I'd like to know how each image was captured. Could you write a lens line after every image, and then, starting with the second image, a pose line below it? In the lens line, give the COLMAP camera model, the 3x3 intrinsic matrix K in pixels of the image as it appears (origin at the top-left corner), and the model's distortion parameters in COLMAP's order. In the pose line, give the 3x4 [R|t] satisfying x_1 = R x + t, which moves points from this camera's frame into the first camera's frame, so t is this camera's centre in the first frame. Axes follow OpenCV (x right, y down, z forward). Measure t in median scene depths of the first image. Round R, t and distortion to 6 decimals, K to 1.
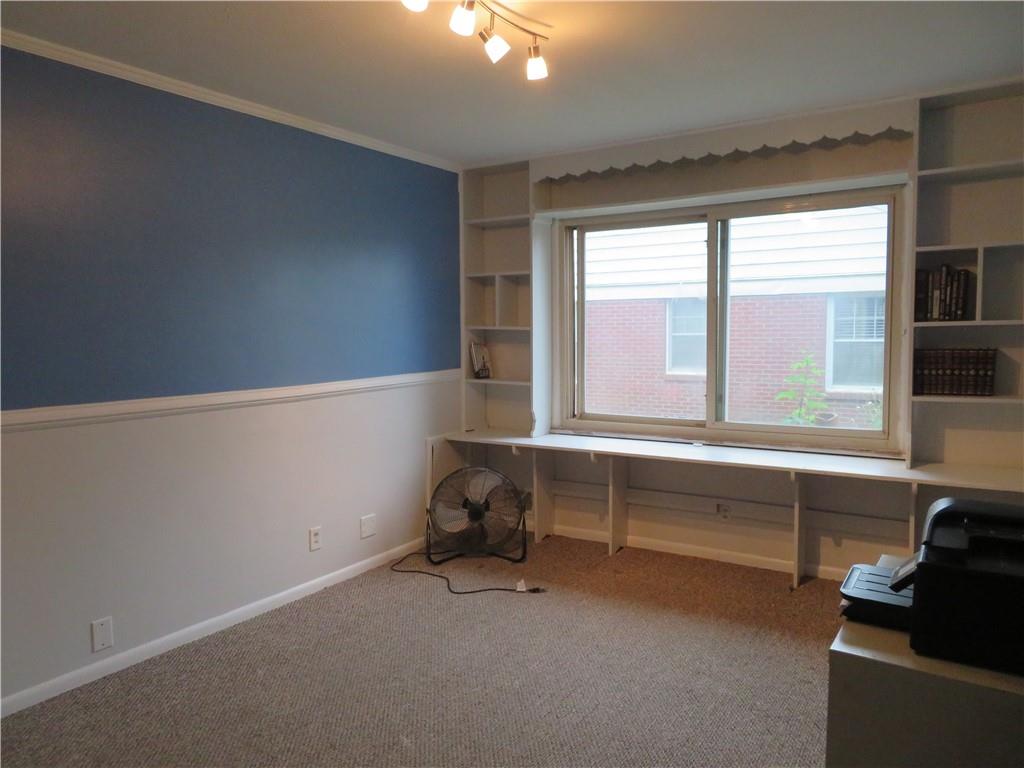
lens RADIAL K [[738.0, 0, 506.7], [0, 738.0, 382.5], [0, 0, 1]] dist [-0.004107, -0.000791]
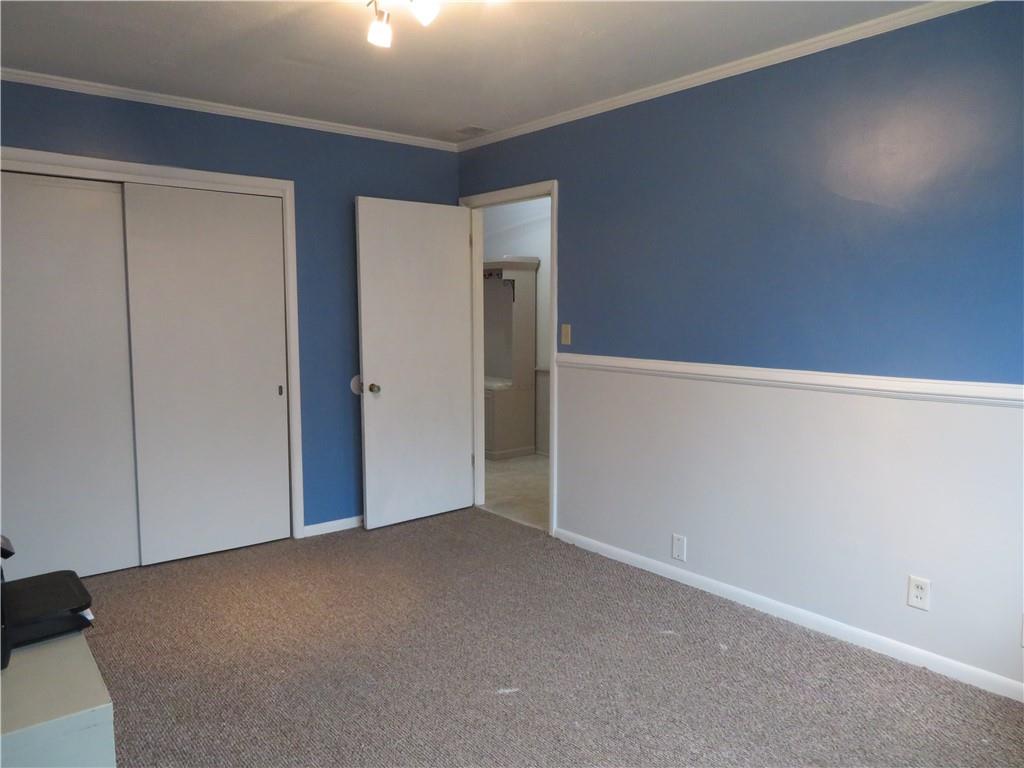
lens RADIAL K [[738.0, 0, 511.0], [0, 738.0, 384.6], [0, 0, 1]] dist [-0.004107, -0.000791]
pose [[-0.316837, 0.102038, -0.942975, 0.491143], [-0.064926, 0.989531, 0.128891, -0.053026], [0.946255, 0.102061, -0.306895, 0.769890]]
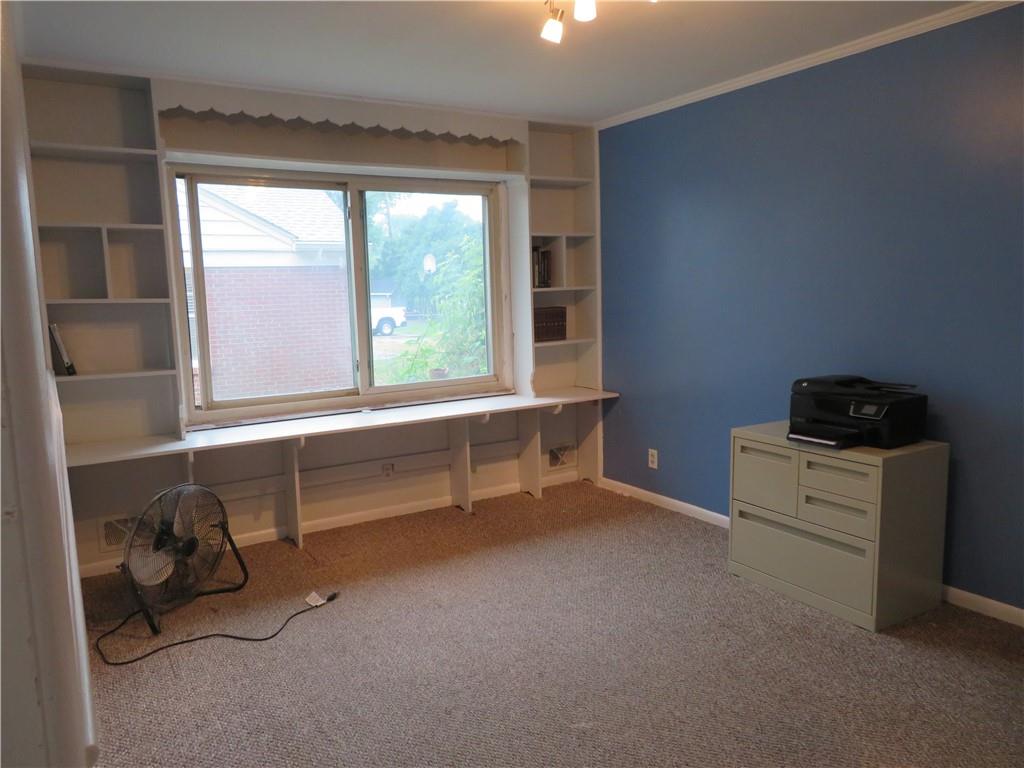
lens RADIAL K [[738.0, 0, 507.2], [0, 738.0, 384.3], [0, 0, 1]] dist [-0.004107, -0.000791]
pose [[0.421722, -0.114919, 0.899413, -0.588310], [0.088843, 0.992400, 0.085143, -0.023220], [-0.902362, 0.044000, 0.428727, 0.396603]]
